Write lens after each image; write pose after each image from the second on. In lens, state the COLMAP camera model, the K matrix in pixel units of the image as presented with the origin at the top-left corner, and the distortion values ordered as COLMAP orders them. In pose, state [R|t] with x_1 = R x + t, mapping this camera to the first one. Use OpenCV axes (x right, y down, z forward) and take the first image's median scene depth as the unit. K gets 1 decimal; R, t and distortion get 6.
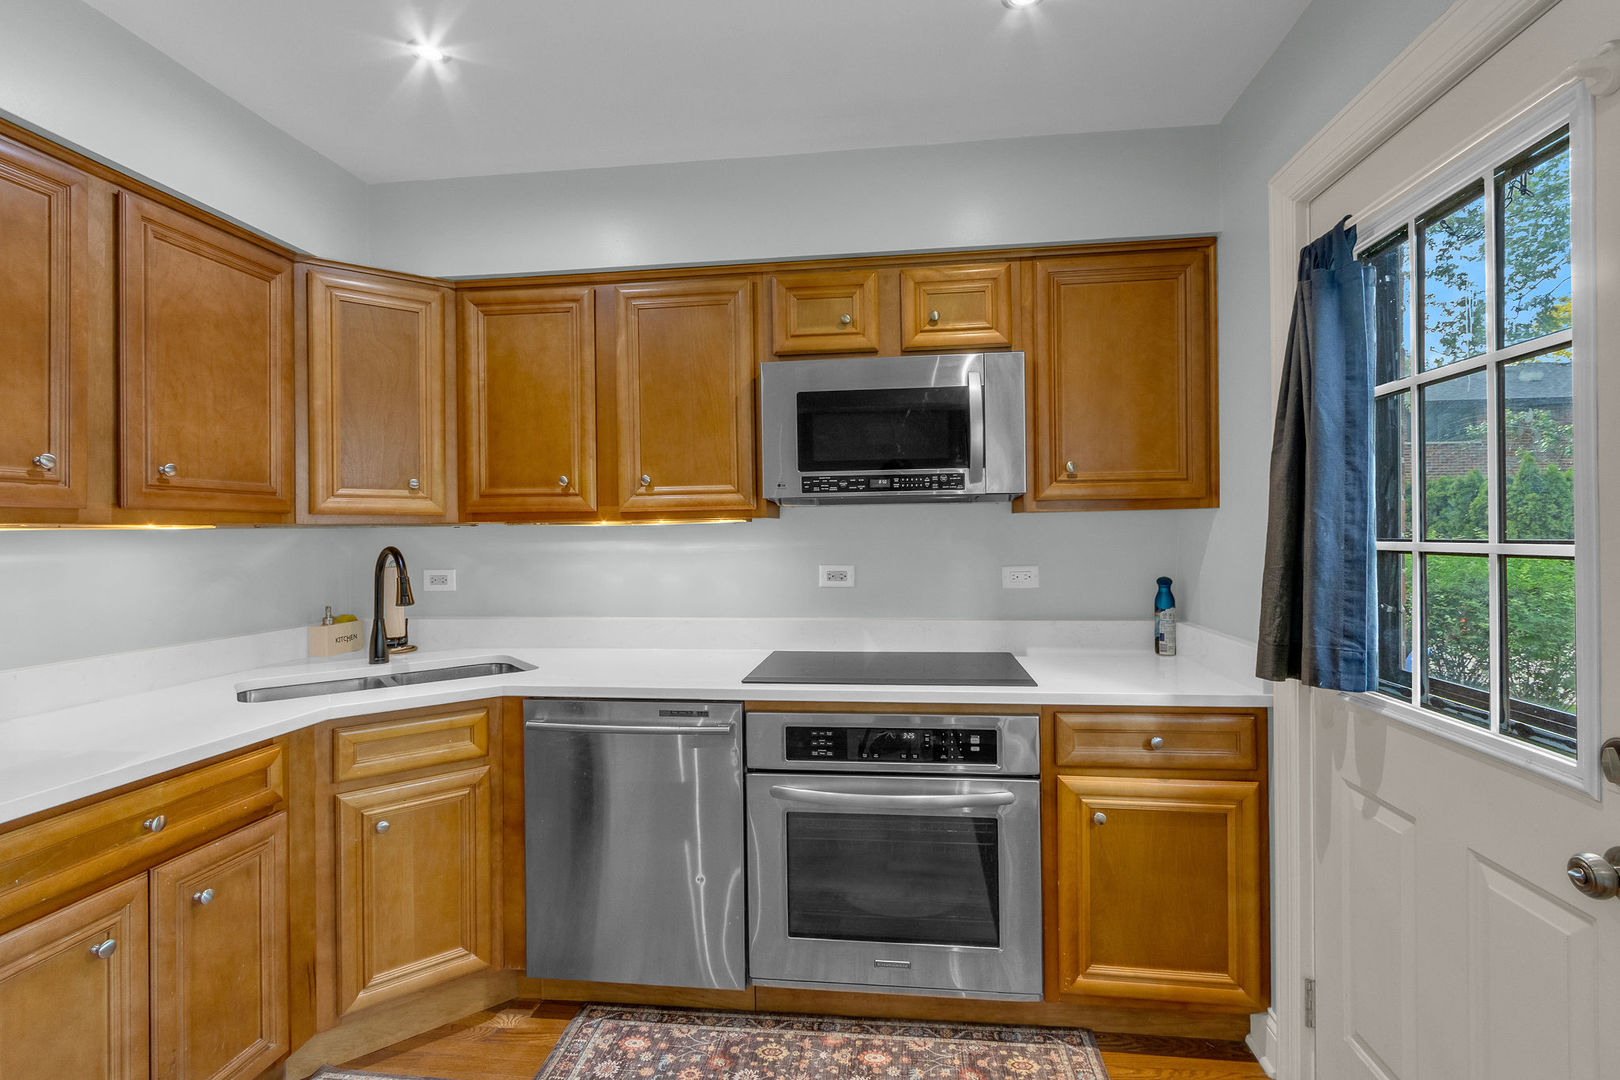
lens RADIAL K [[778.7, 0, 807.1], [0, 778.7, 534.4], [0, 0, 1]] dist [0.000160, -0.001486]
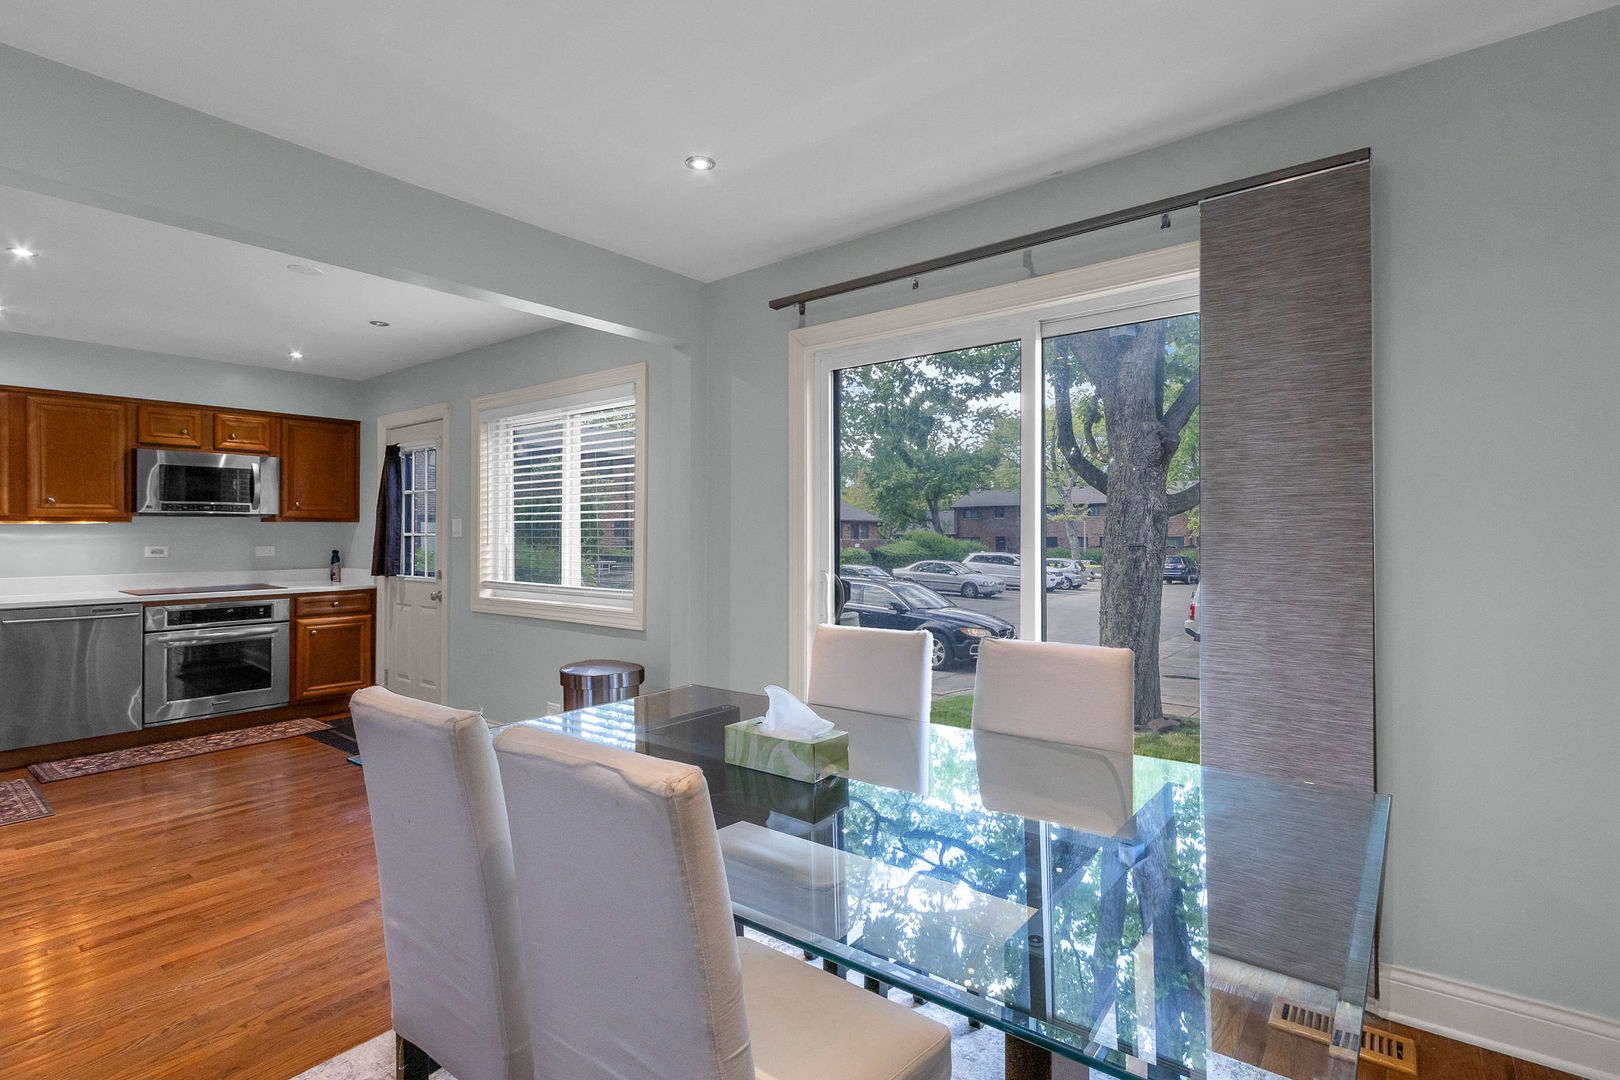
lens RADIAL K [[766.3, 0, 809.8], [0, 766.3, 526.1], [0, 0, 1]] dist [0.013950, -0.000294]
pose [[0.519274, 0.020619, 0.854359, -1.011716], [-0.002413, 0.999740, -0.022661, 0.037932], [-0.854604, 0.009706, 0.519189, -1.851563]]
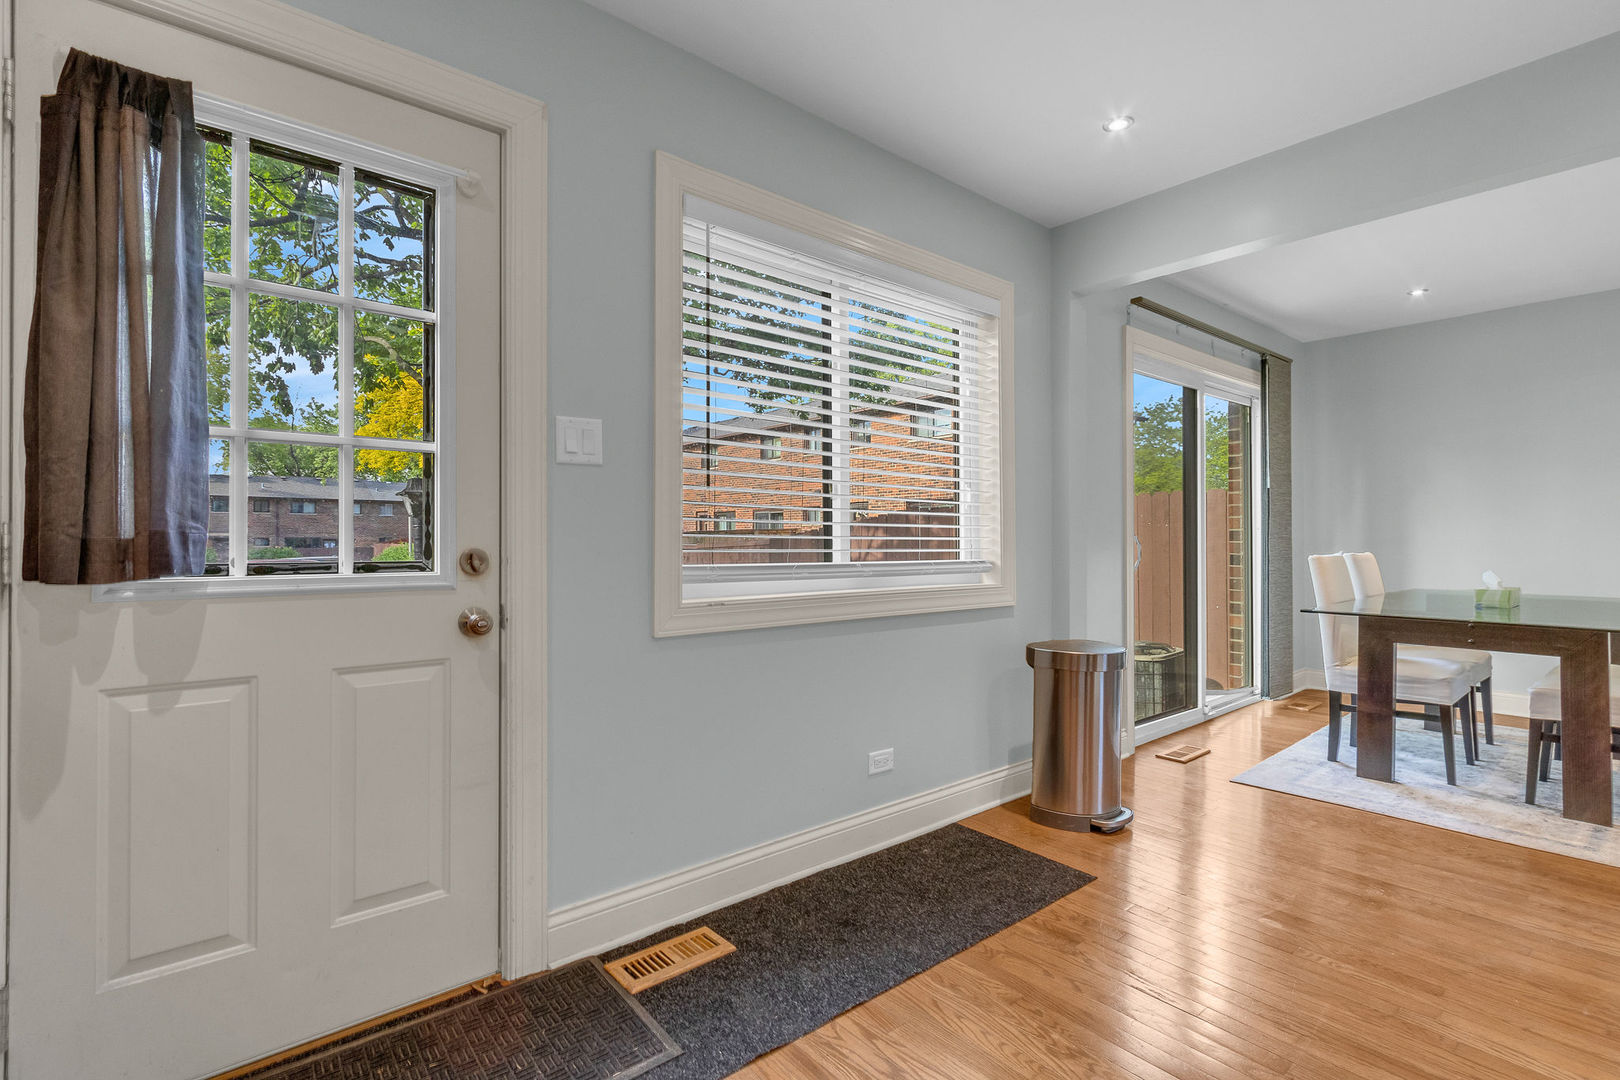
lens RADIAL K [[766.3, 0, 809.8], [0, 766.3, 526.1], [0, 0, 1]] dist [0.013950, -0.000294]
pose [[-0.735341, 0.017786, 0.677463, -0.379853], [0.005790, 0.999784, -0.019964, 0.121909], [-0.677672, -0.010758, -0.735286, 0.879313]]
